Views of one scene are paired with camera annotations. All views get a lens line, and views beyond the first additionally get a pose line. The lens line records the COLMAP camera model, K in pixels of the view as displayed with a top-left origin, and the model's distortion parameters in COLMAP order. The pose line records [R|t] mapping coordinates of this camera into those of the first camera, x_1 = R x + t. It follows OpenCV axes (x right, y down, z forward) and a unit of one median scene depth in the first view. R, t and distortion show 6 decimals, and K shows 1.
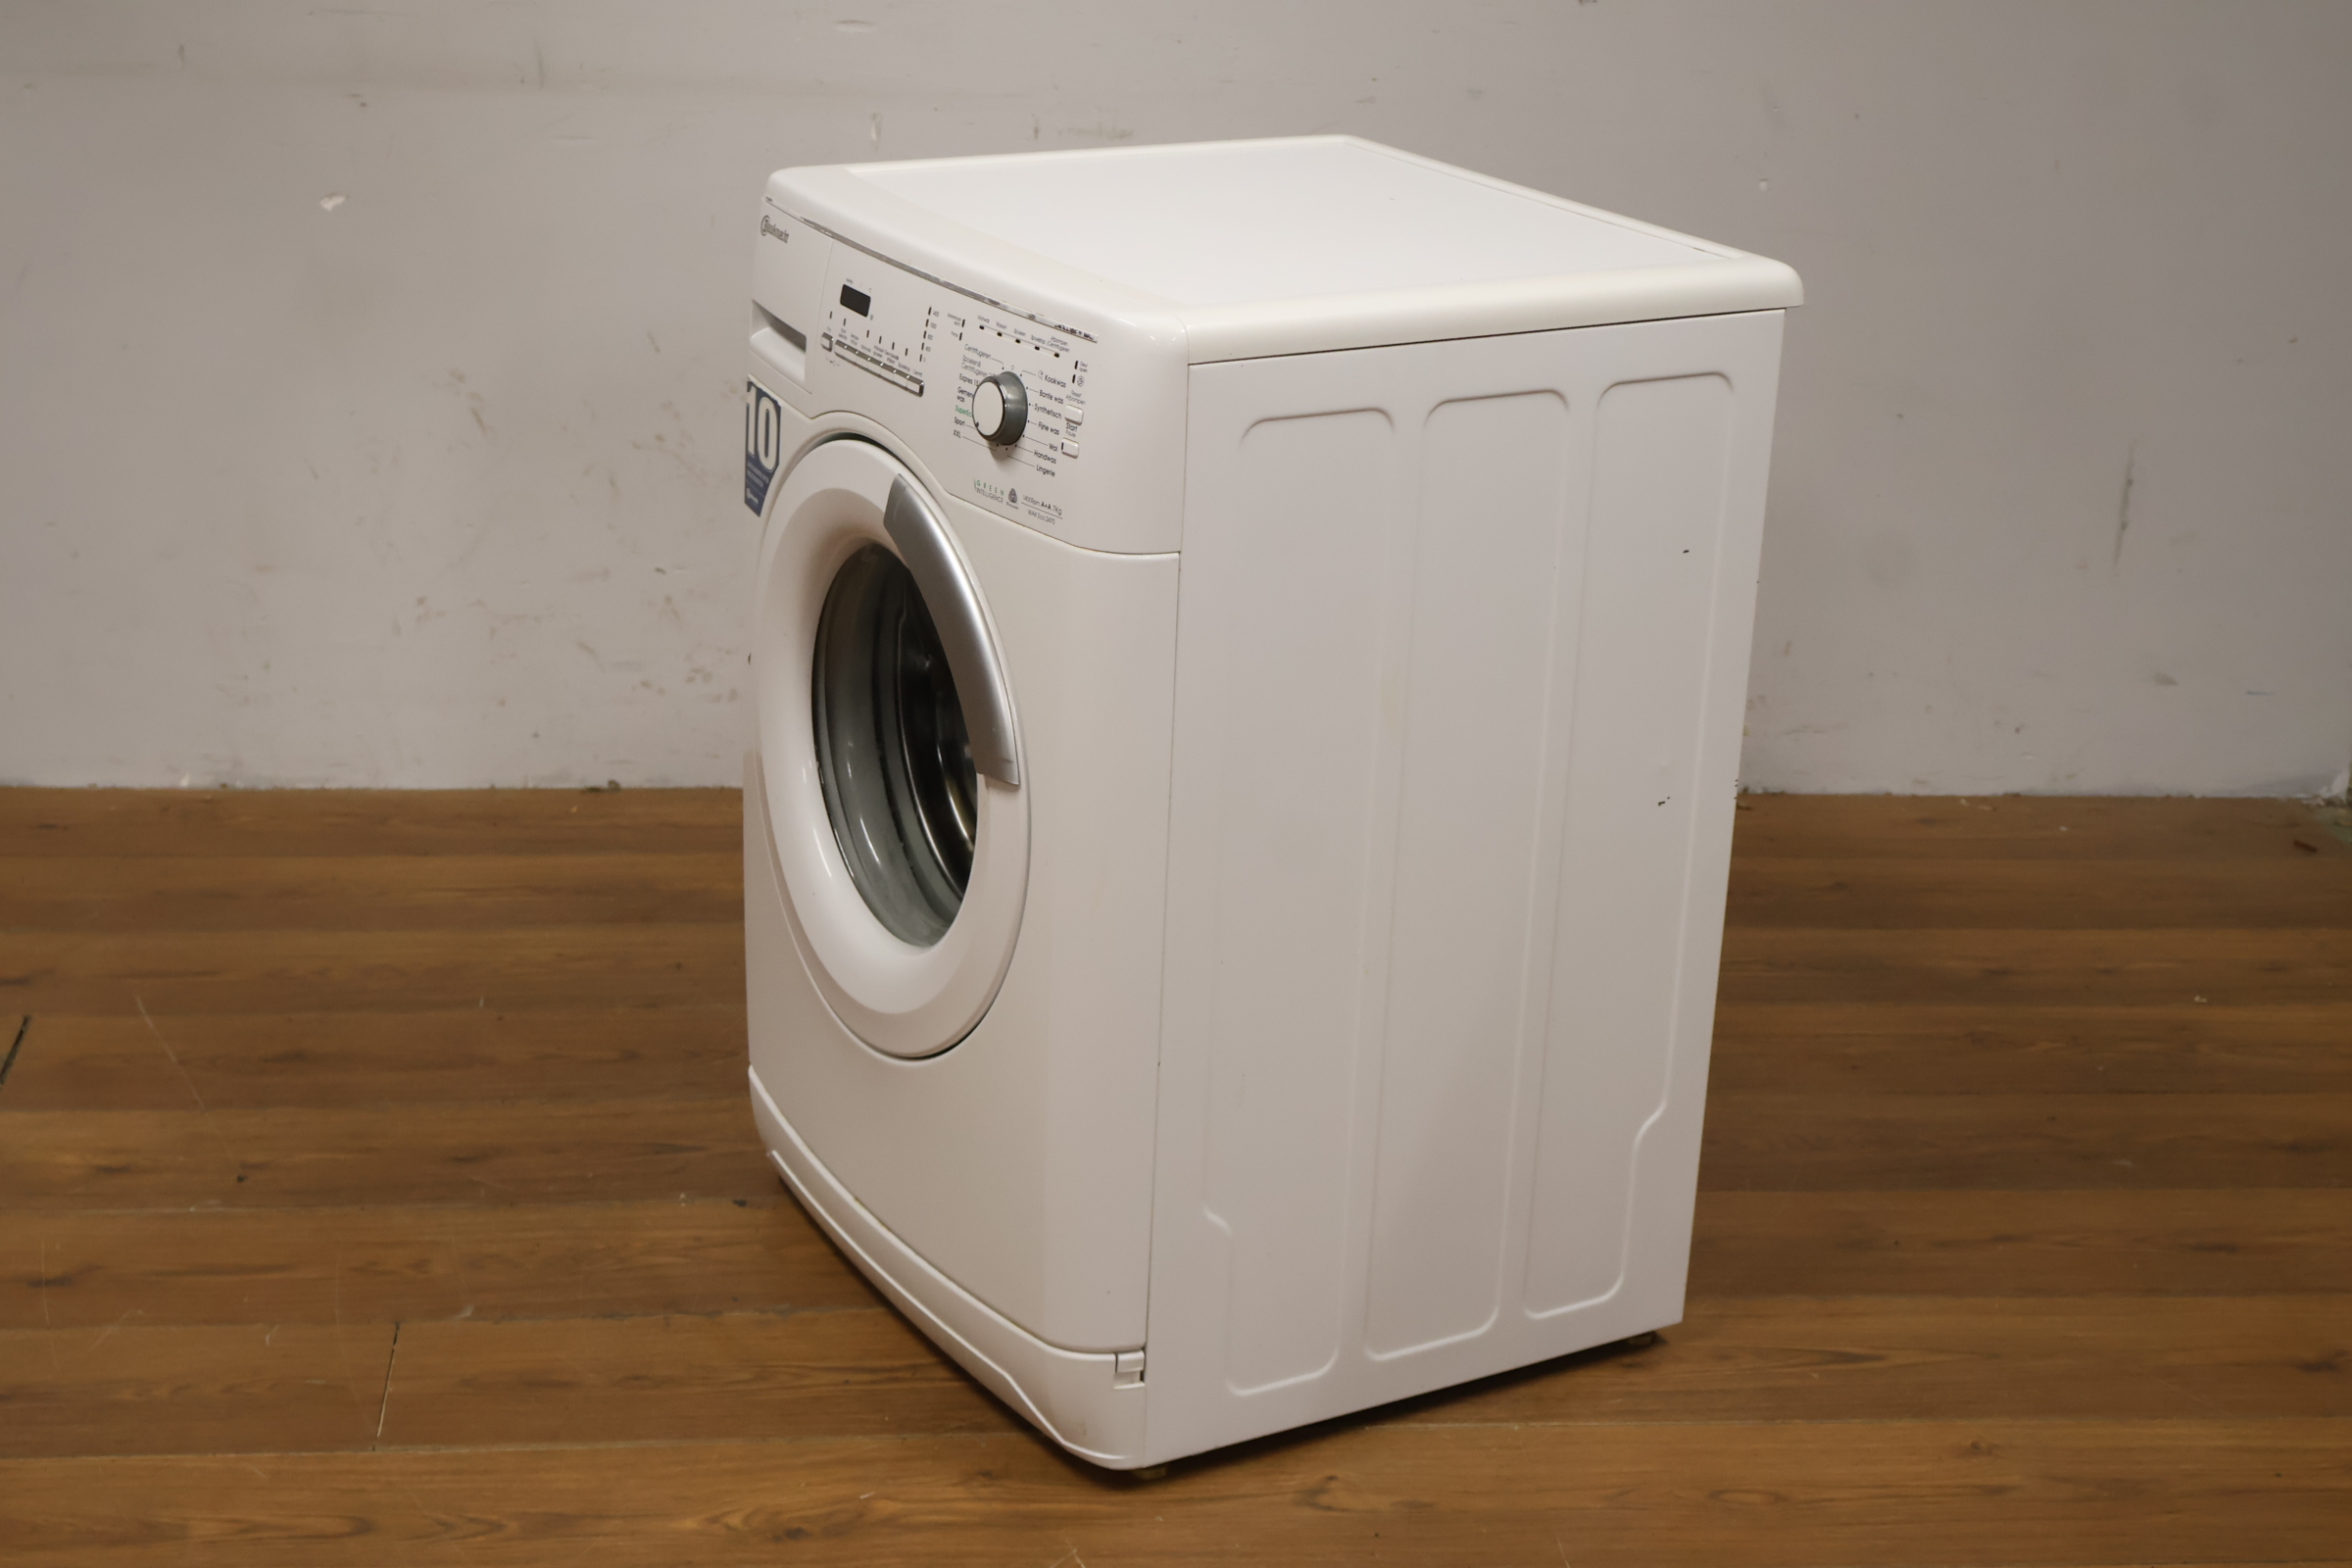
lens RADIAL K [[3523.3, 0, 1170.2], [0, 3523.3, 777.5], [0, 0, 1]] dist [0.009240, 0.000000]
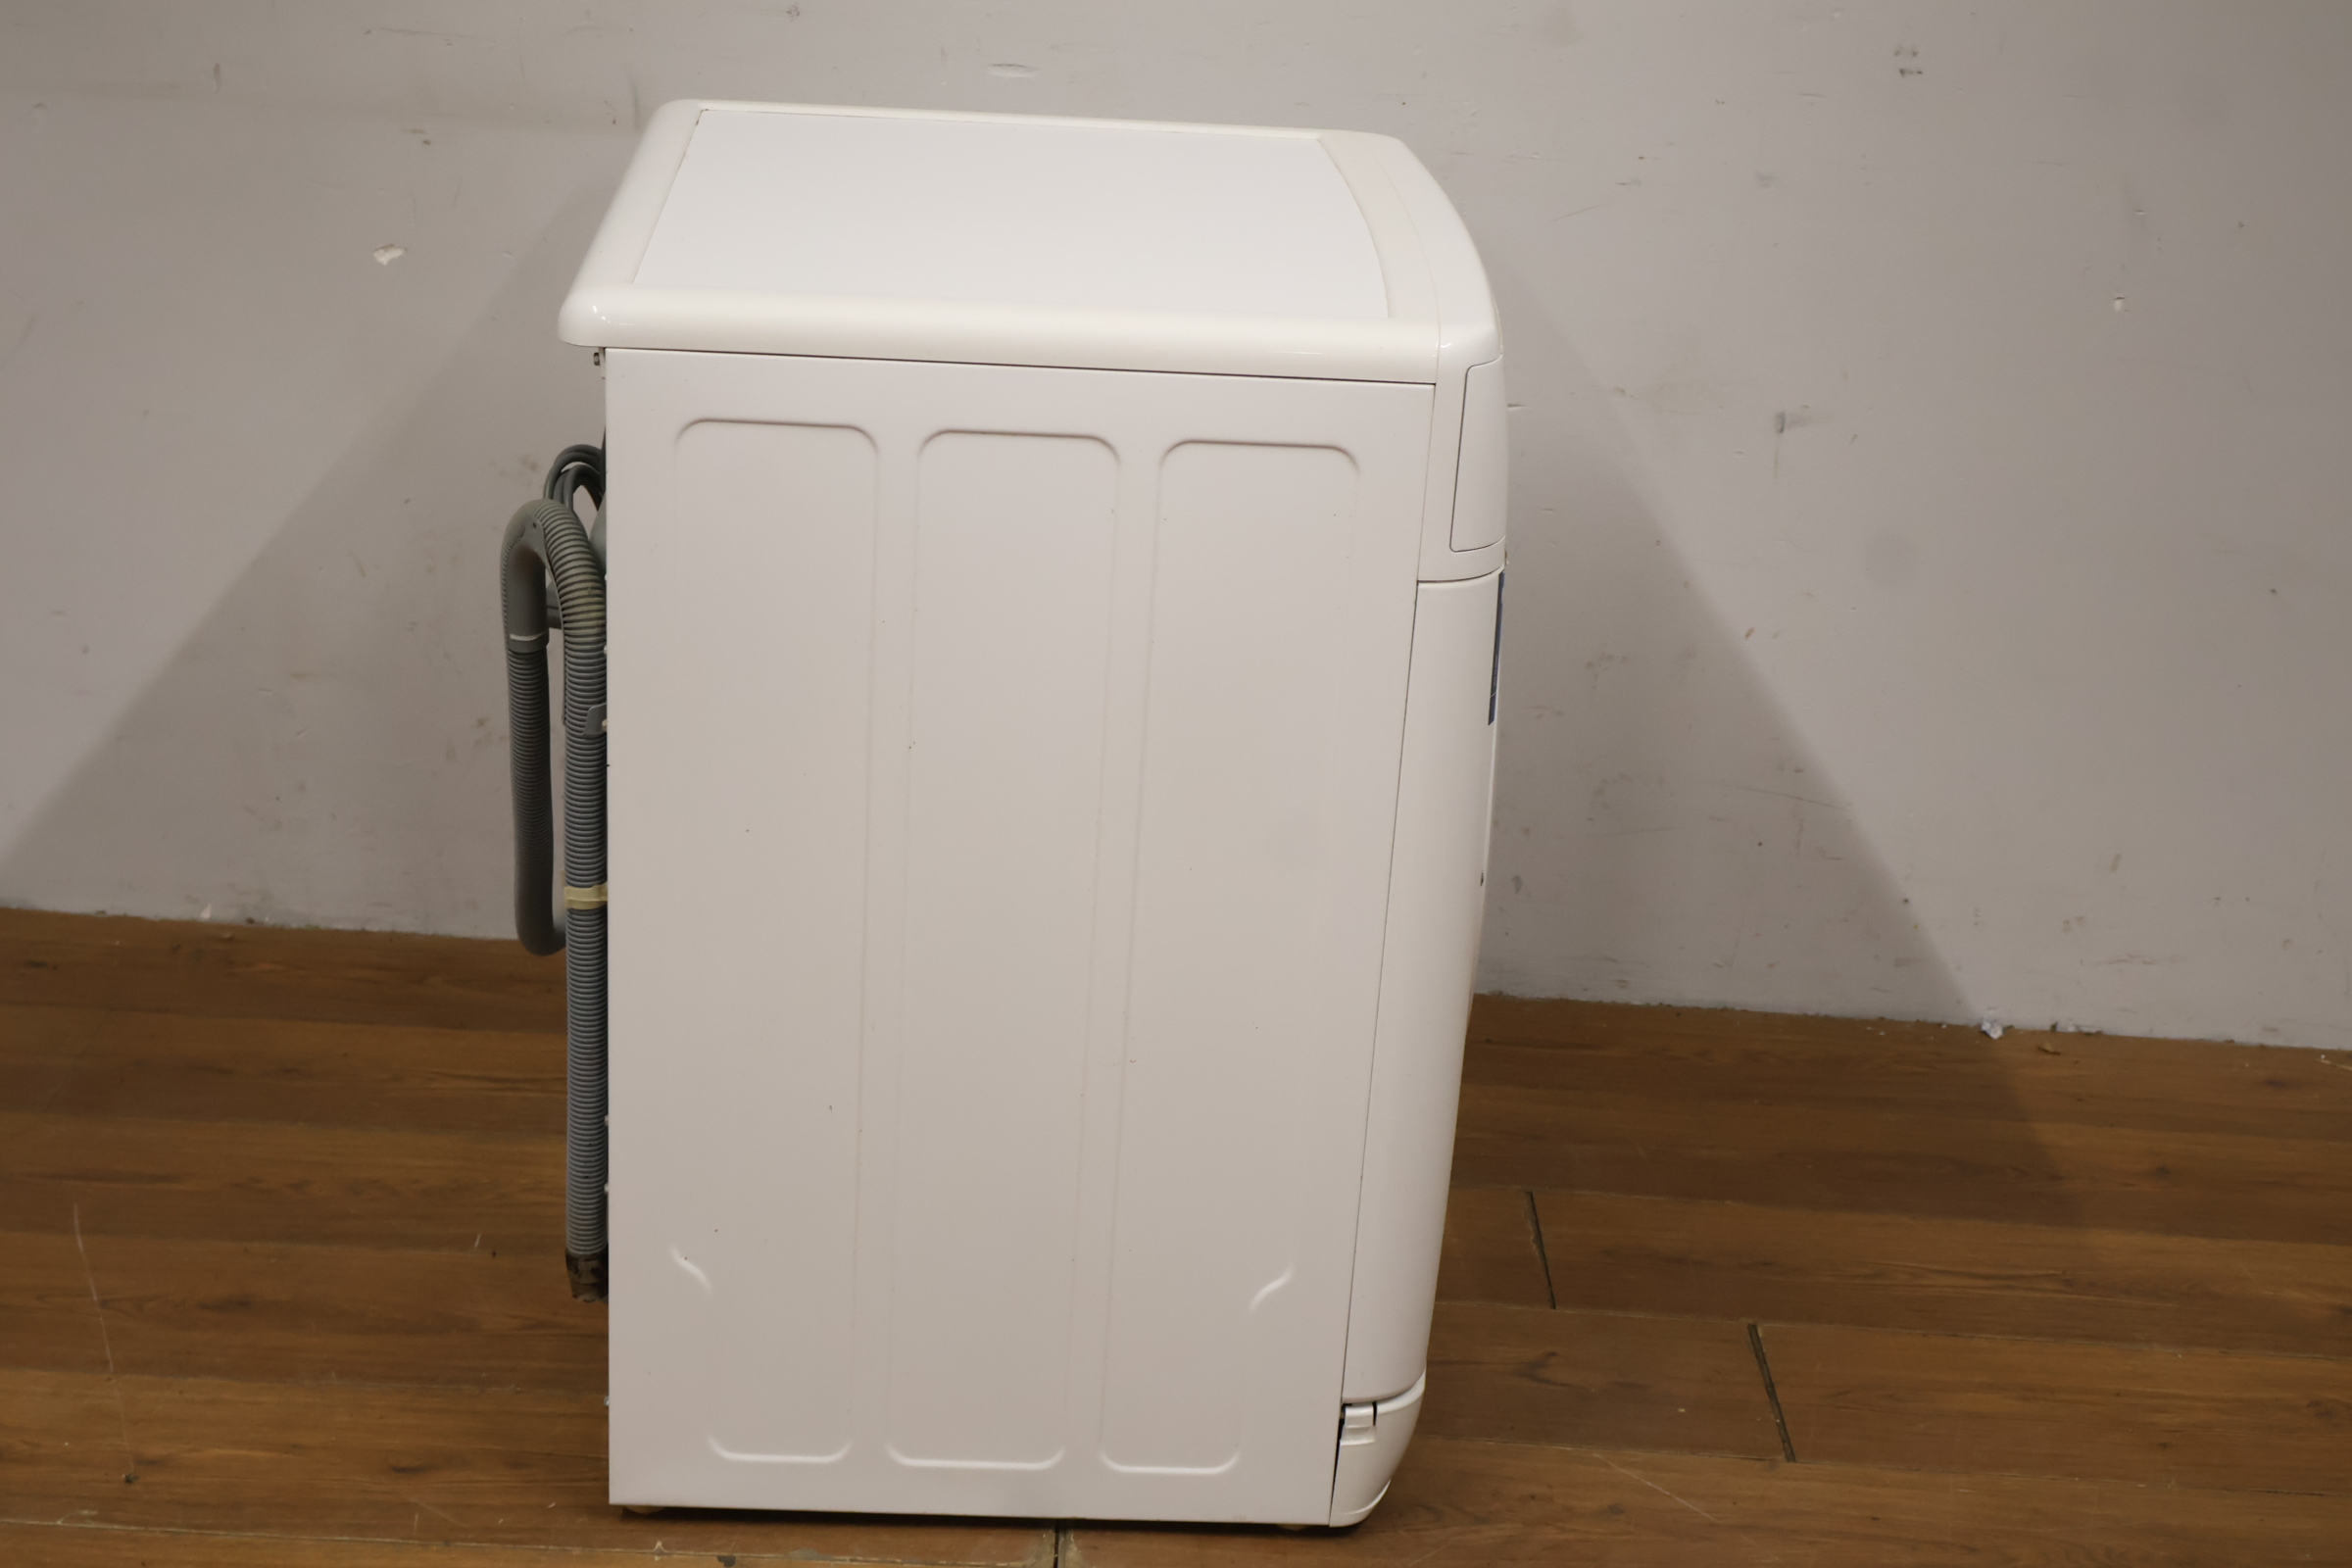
lens RADIAL K [[3523.3, 0, 1167.4], [0, 3523.3, 784.7], [0, 0, 1]] dist [0.009240, 0.000000]
pose [[0.993861, 0.058302, -0.094030, 0.038316], [-0.057147, 0.998254, 0.014939, -0.066226], [0.094736, -0.009473, 0.995457, 0.194755]]
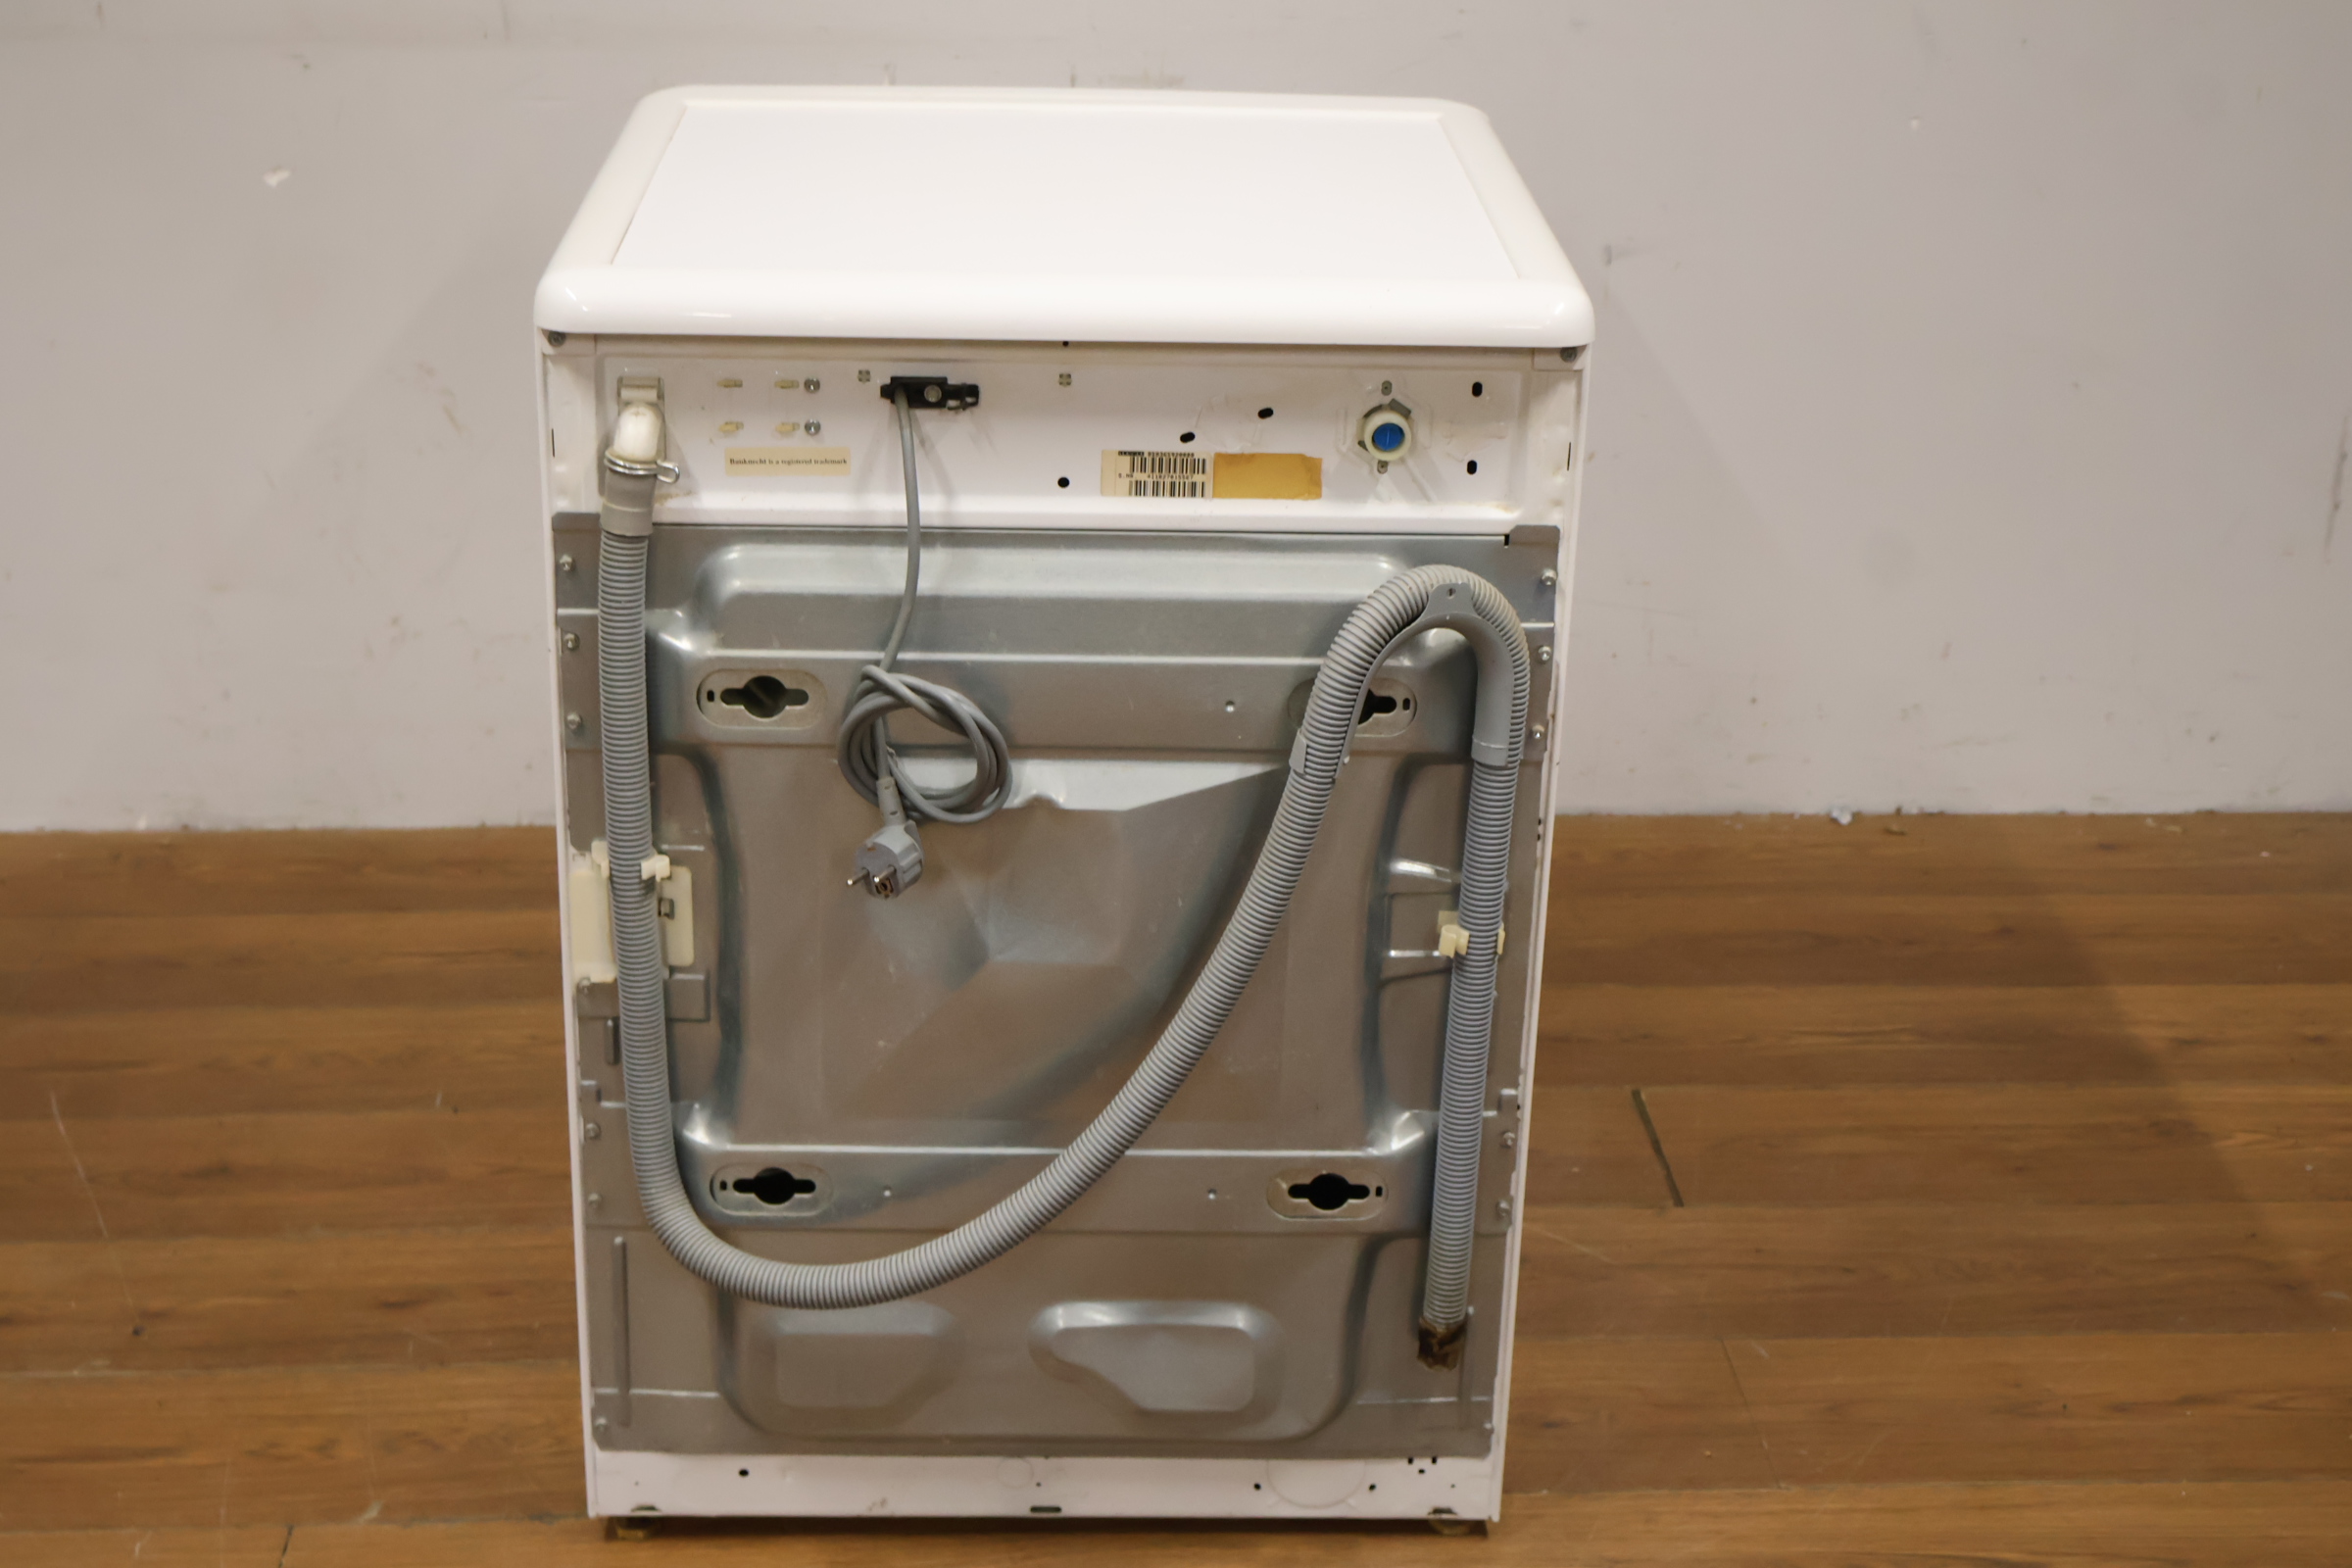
lens RADIAL K [[3523.3, 0, 1170.8], [0, 3523.3, 790.2], [0, 0, 1]] dist [0.009240, 0.000000]
pose [[0.998587, -0.007922, -0.052549, 0.034464], [0.010003, 0.999171, 0.039460, -0.046953], [0.052193, -0.039930, 0.997838, 0.138093]]
